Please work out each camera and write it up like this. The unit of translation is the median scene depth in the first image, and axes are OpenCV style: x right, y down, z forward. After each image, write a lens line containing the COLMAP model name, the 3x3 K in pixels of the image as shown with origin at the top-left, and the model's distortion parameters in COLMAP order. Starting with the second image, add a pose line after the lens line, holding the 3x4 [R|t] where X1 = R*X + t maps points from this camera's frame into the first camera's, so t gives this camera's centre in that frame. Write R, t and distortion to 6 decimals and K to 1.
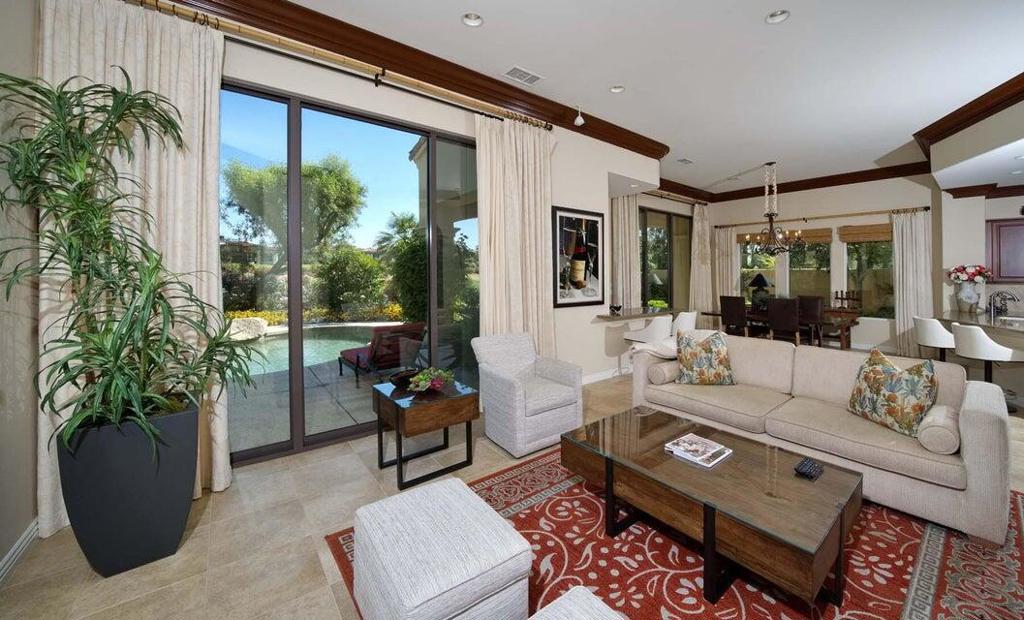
lens RADIAL K [[385.1, 0, 537.2], [0, 385.1, 263.1], [0, 0, 1]] dist [-0.015520, 0.000139]
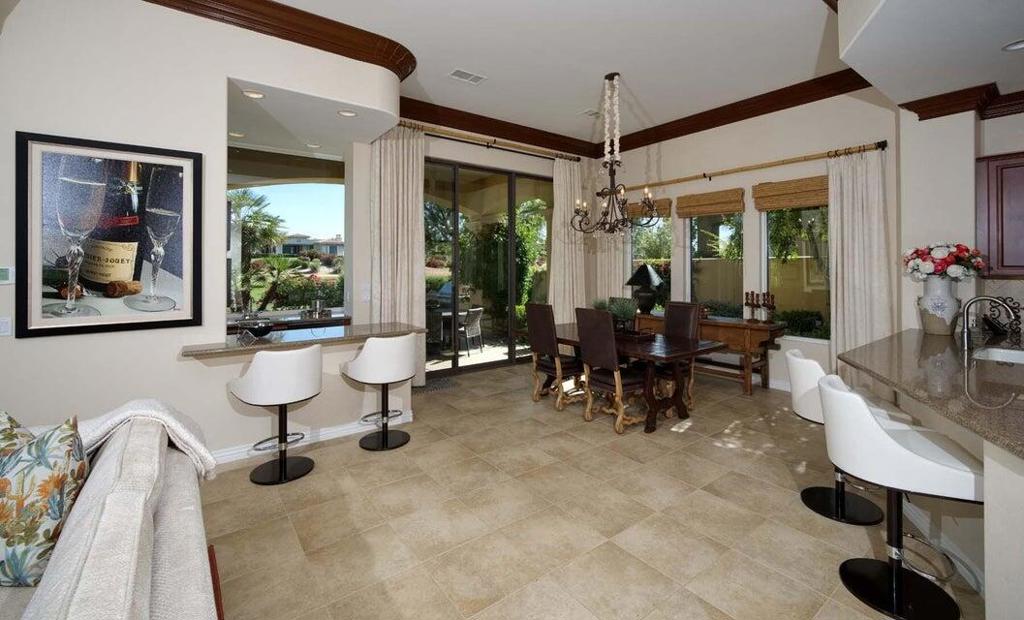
lens RADIAL K [[425.8, 0, 523.4], [0, 425.8, 262.0], [0, 0, 1]] dist [-0.012950, 0.000463]
pose [[0.999367, -0.009233, -0.034365, 0.665198], [0.010025, 0.999687, 0.022918, 0.012274], [0.034143, -0.023248, 0.999147, 0.452907]]
